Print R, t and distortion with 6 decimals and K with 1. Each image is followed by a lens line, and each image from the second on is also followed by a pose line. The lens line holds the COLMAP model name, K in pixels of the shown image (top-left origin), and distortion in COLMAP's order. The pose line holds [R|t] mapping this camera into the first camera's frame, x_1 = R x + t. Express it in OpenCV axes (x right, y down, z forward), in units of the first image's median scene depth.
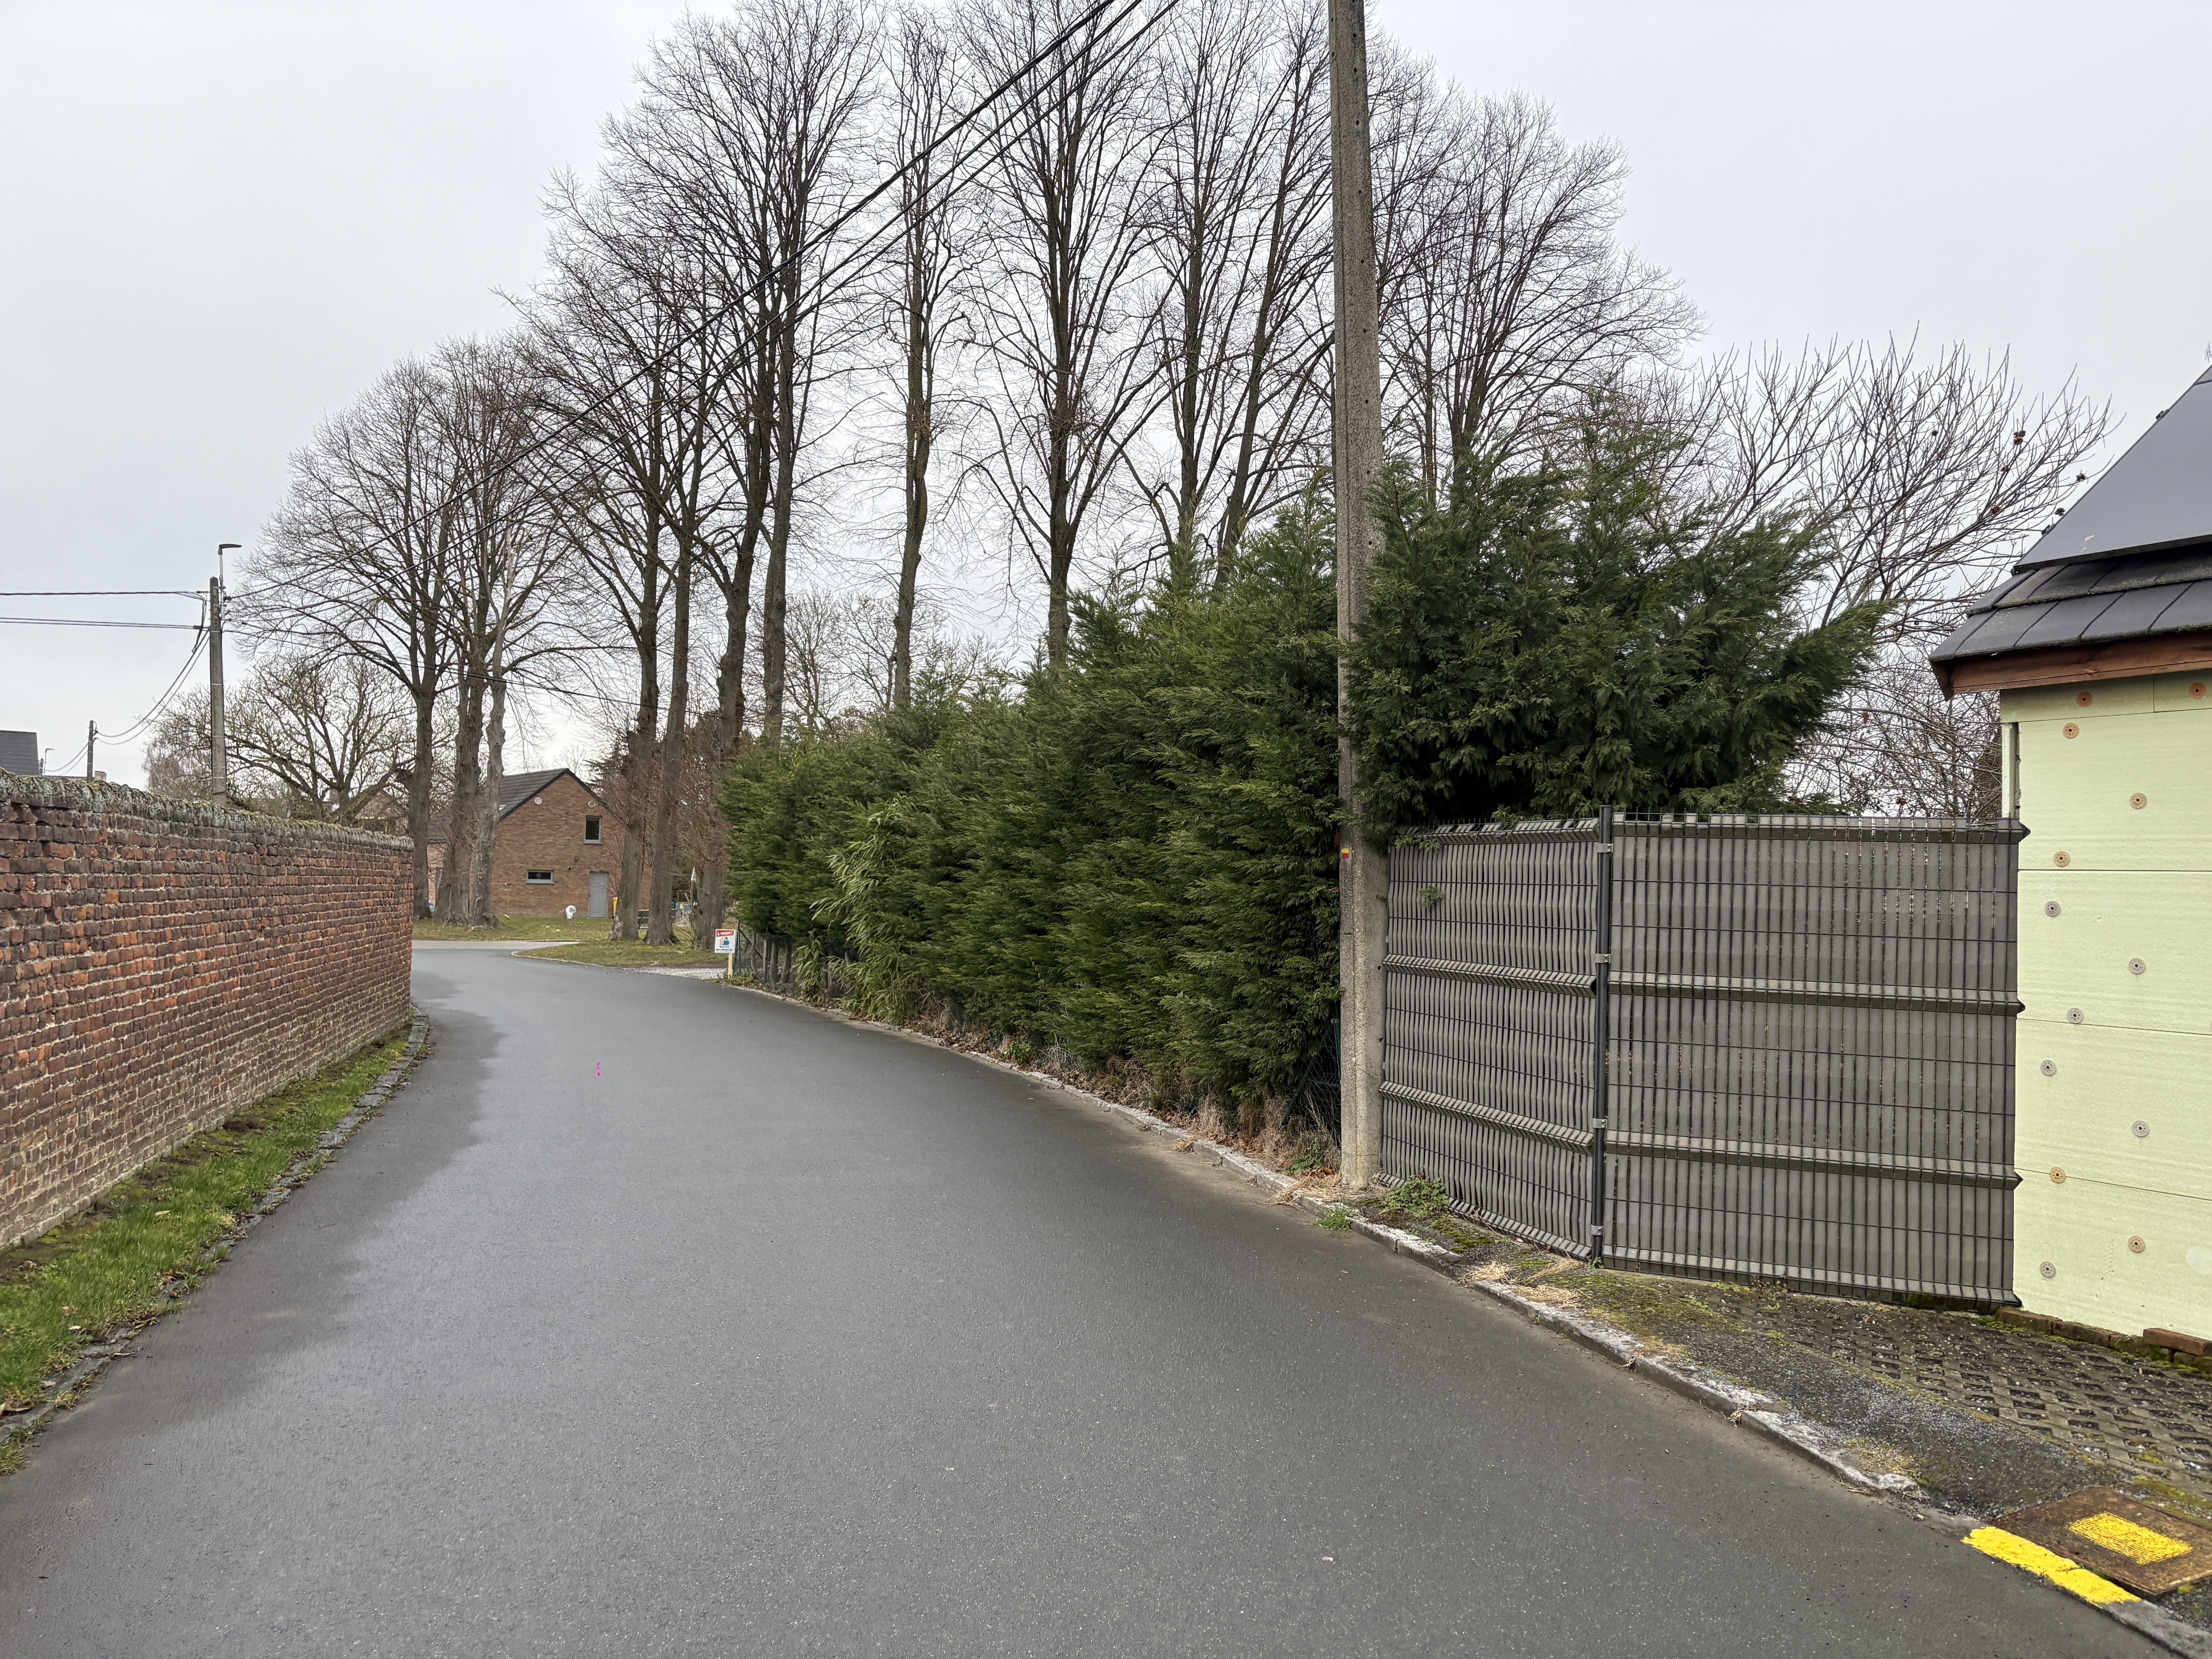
lens RADIAL K [[1679.5, 0, 1106.0], [0, 1679.5, 829.5], [0, 0, 1]] dist [0.045535, -0.002529]
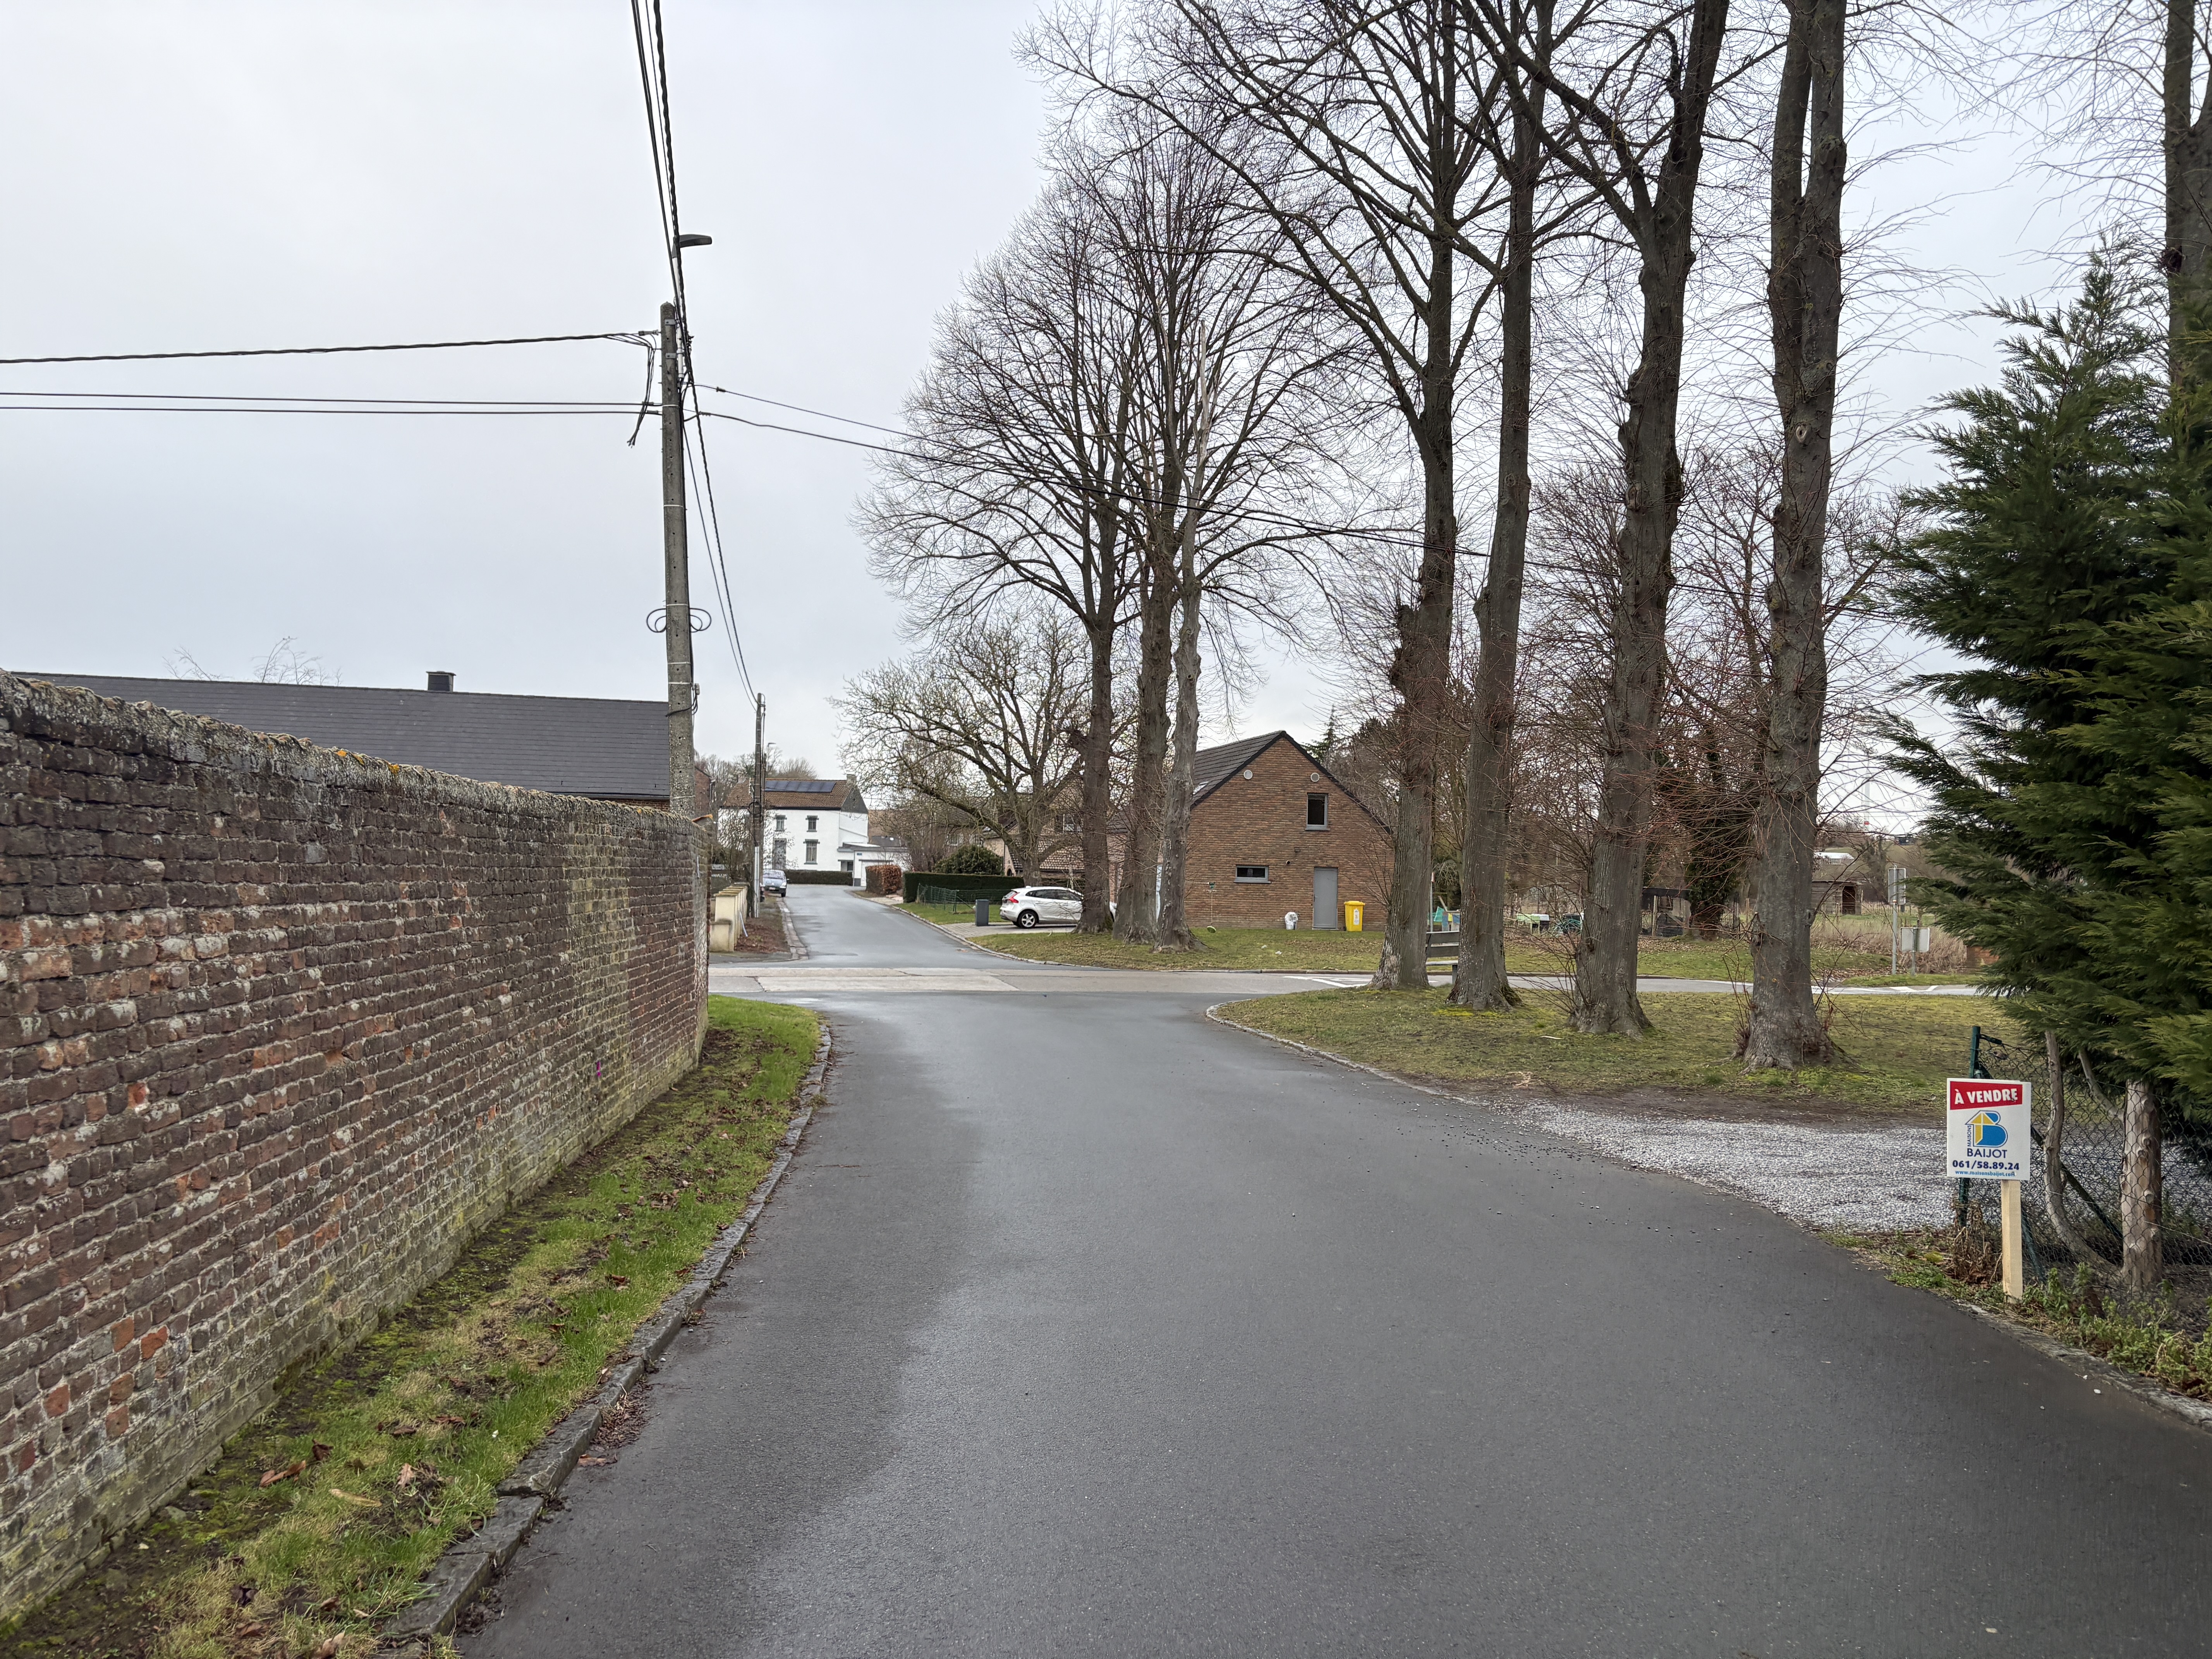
lens RADIAL K [[1626.9, 0, 1113.3], [0, 1626.9, 823.4], [0, 0, 1]] dist [0.058908, -0.057686]
pose [[0.918145, -0.016449, -0.395902, -0.118629], [0.015005, 0.999865, -0.006744, 0.010838], [0.395959, 0.000251, 0.918268, 0.351773]]
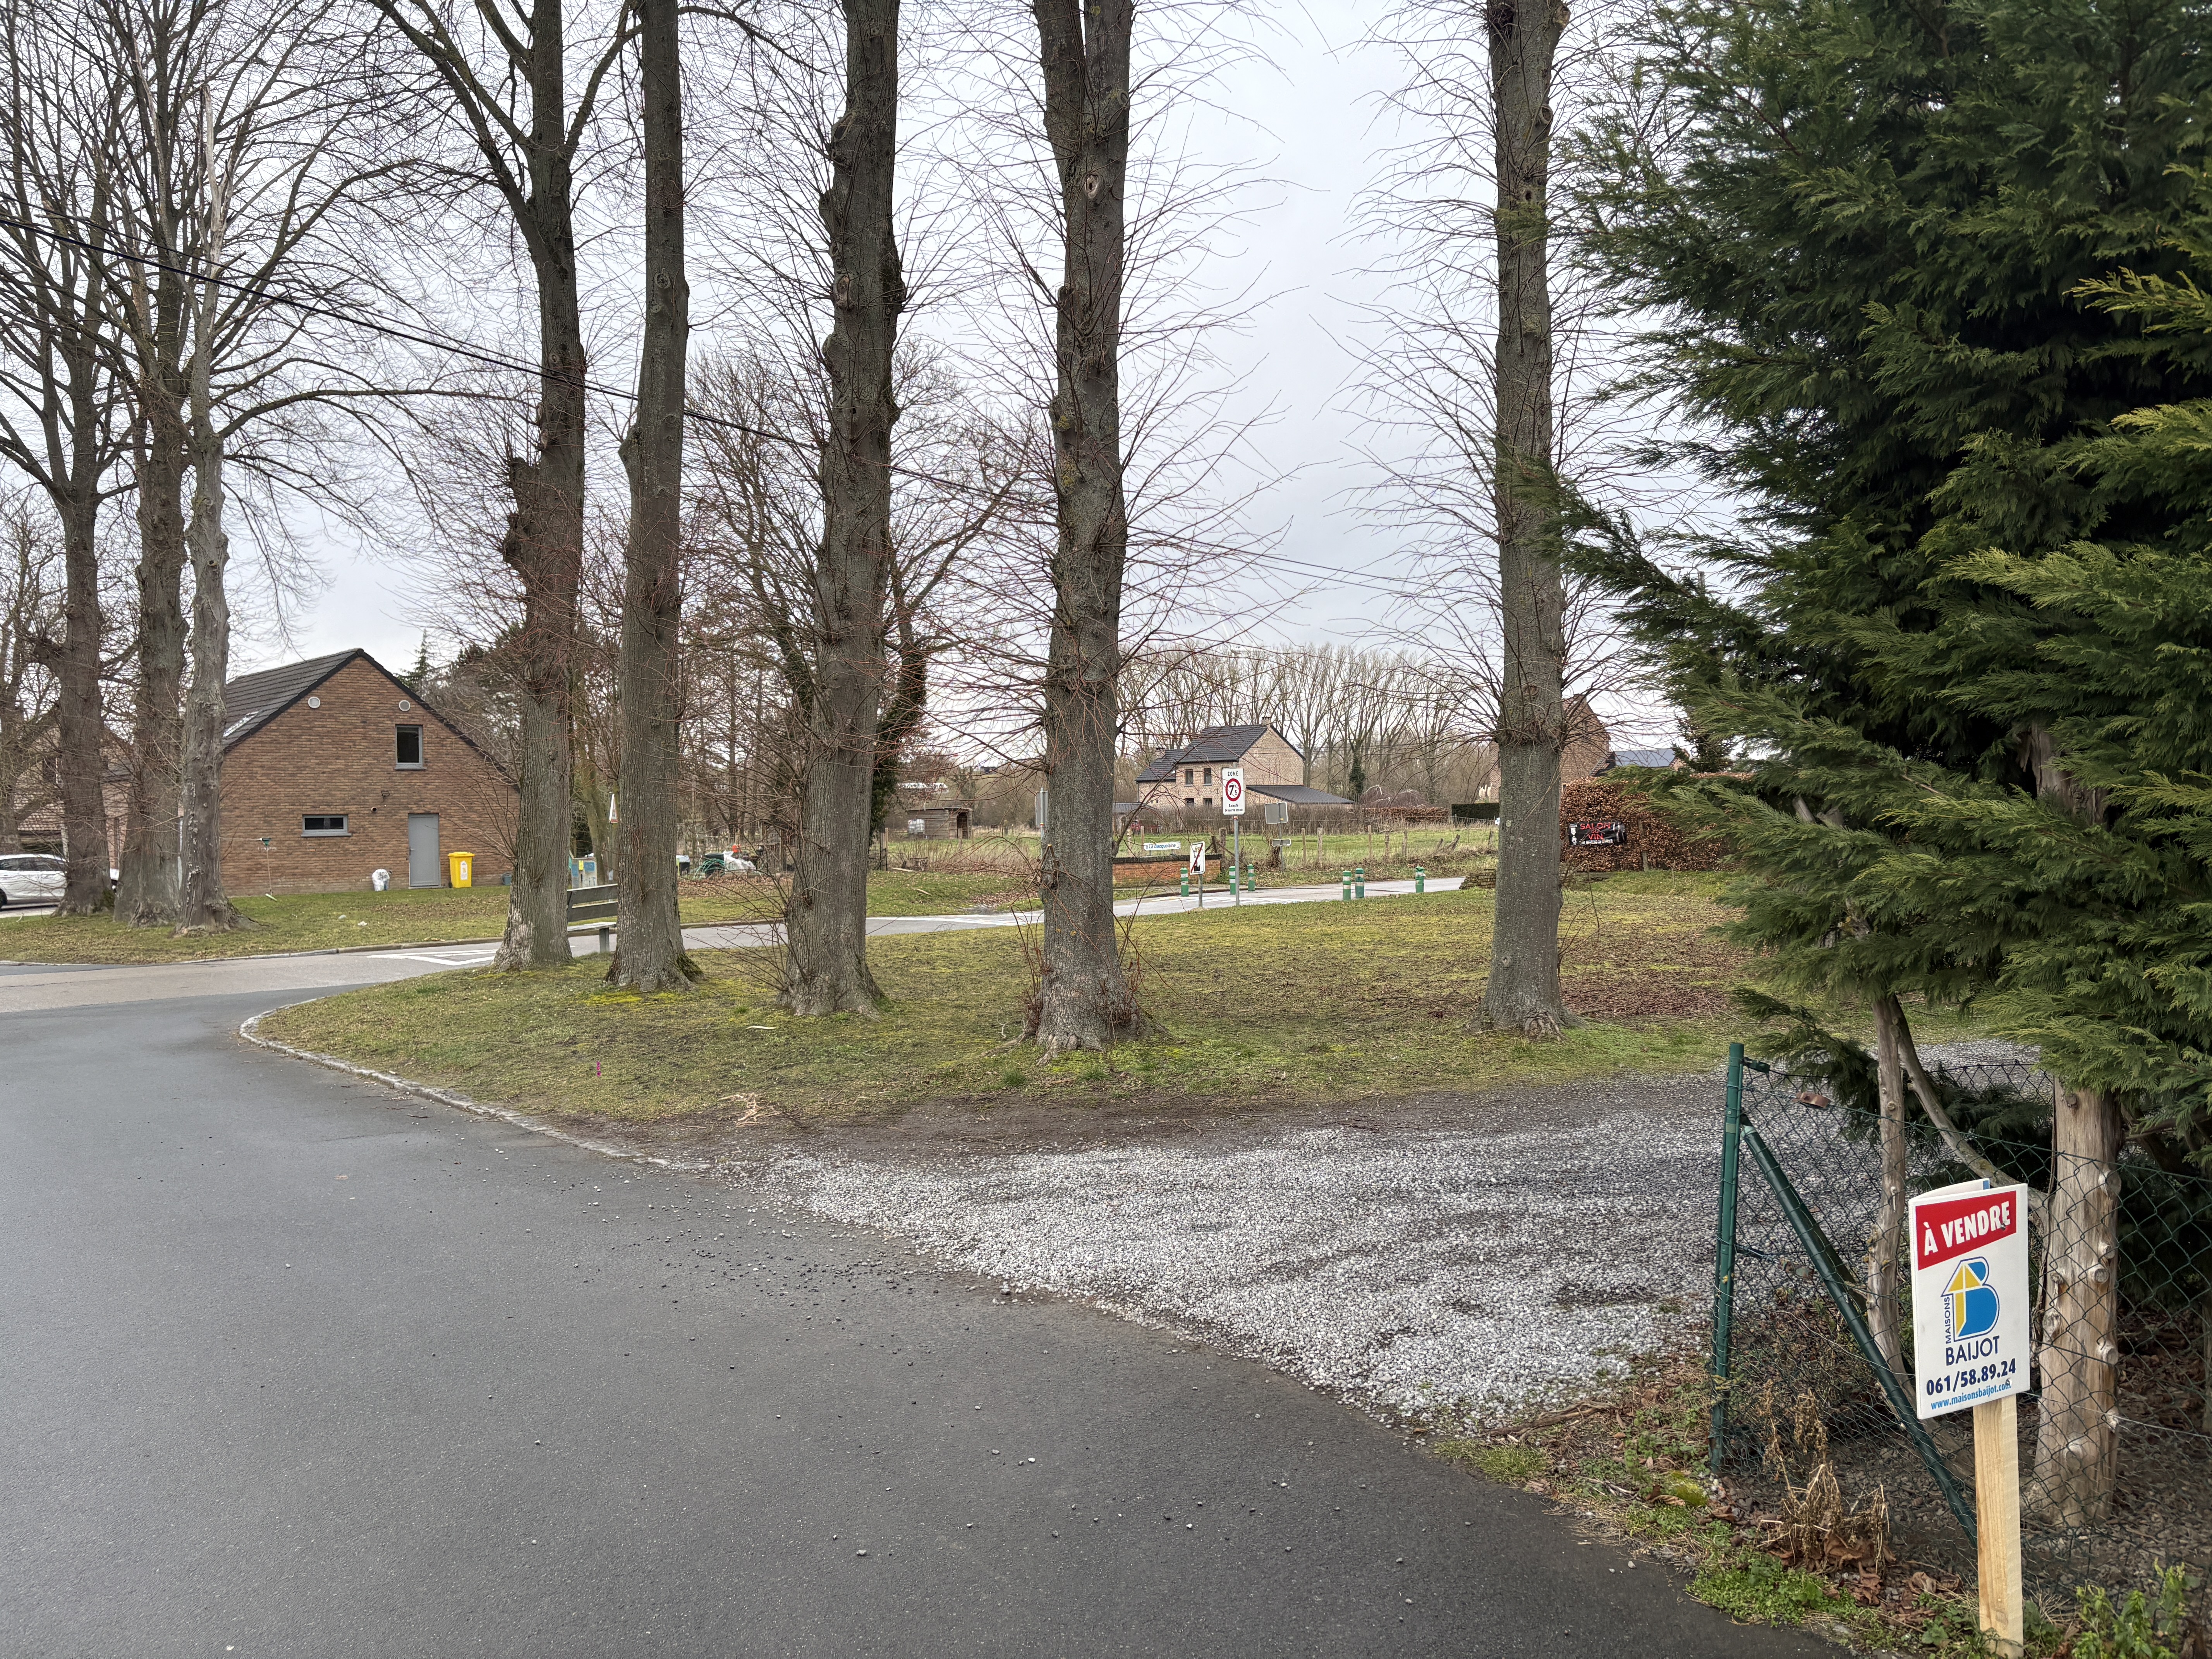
lens RADIAL K [[1626.9, 0, 1113.3], [0, 1626.9, 823.4], [0, 0, 1]] dist [0.058908, -0.057686]
pose [[0.991883, -0.046172, 0.118476, -0.140502], [0.040978, 0.998105, 0.045909, 0.013529], [-0.120372, -0.040682, 0.991895, 0.430517]]
